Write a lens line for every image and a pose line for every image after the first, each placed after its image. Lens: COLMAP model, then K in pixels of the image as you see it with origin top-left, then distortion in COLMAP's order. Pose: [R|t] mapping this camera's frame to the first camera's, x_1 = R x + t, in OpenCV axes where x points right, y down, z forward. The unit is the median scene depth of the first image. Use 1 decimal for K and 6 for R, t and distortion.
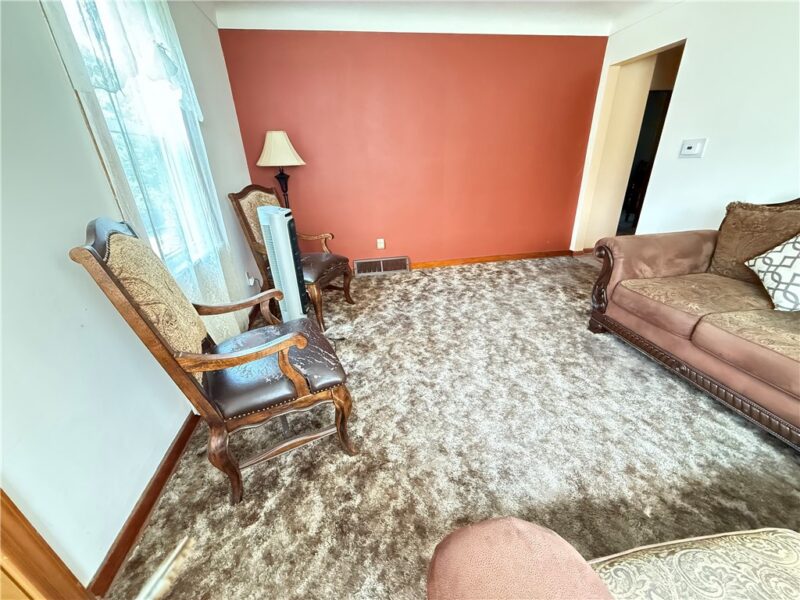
lens RADIAL K [[313.9, 0, 399.5], [0, 313.9, 299.5], [0, 0, 1]] dist [-0.002810, -0.000080]
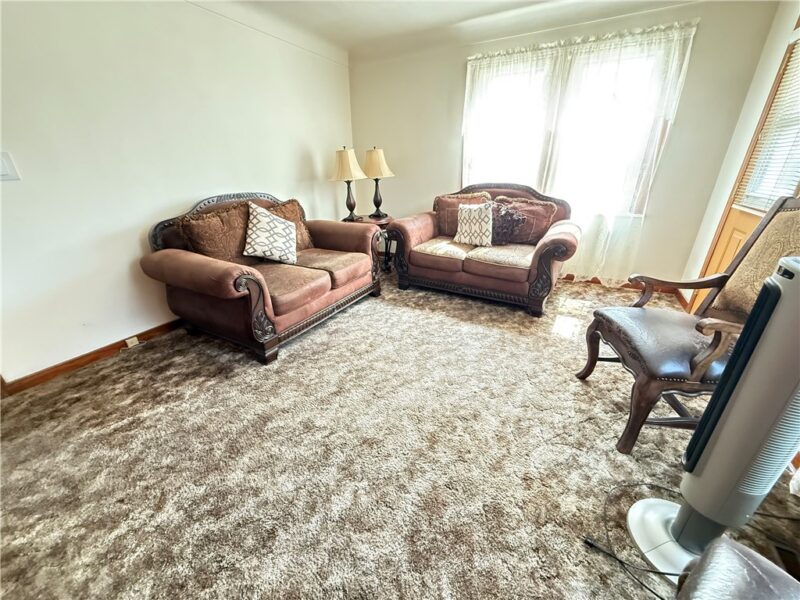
lens RADIAL K [[313.9, 0, 398.0], [0, 313.9, 299.8], [0, 0, 1]] dist [-0.002810, -0.000080]
pose [[-0.784141, -0.193255, 0.589725, -0.149721], [0.292358, 0.723181, 0.625728, -0.449389], [-0.547403, 0.663070, -0.510576, 1.064295]]
